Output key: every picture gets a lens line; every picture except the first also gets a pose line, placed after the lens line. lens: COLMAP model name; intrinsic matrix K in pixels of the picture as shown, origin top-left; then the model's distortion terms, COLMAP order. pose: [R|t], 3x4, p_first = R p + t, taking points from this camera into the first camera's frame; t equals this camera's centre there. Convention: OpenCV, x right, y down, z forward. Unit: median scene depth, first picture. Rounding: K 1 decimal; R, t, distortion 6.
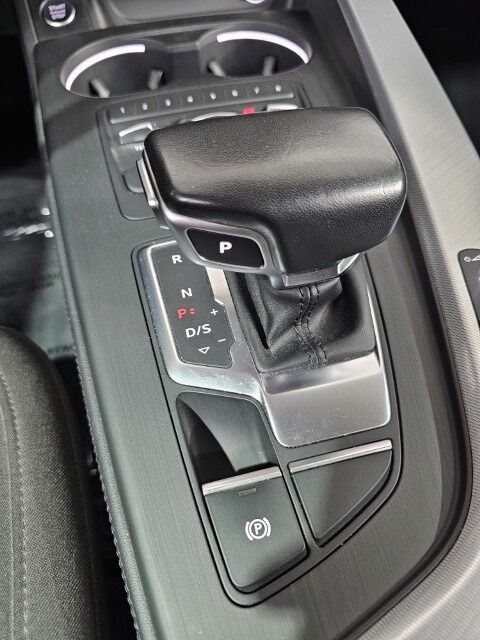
lens RADIAL K [[429.8, 0, 240.0], [0, 429.8, 320.0], [0, 0, 1]] dist [-0.005801, -0.004466]
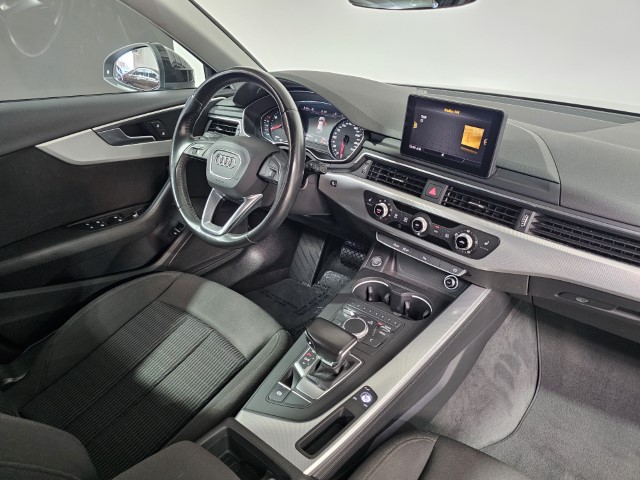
lens RADIAL K [[431.8, 0, 320.0], [0, 431.8, 234.3], [0, 0, 1]] dist [-0.001420, -0.001255]
pose [[0.604791, 0.377301, -0.701336, 2.465042], [-0.622856, 0.772871, -0.121329, -0.484520], [0.496265, 0.510210, 0.702430, -2.514802]]
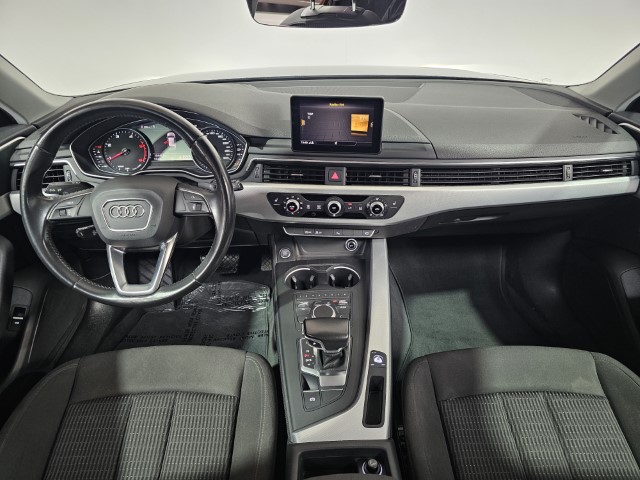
lens RADIAL K [[429.8, 0, 320.0], [0, 429.8, 240.0], [0, 0, 1]] dist [-0.005801, -0.004466]
pose [[0.978555, 0.099189, -0.180533, 0.701559], [-0.151010, 0.941516, -0.301238, 0.175915], [0.140095, 0.322040, 0.936303, -3.566689]]
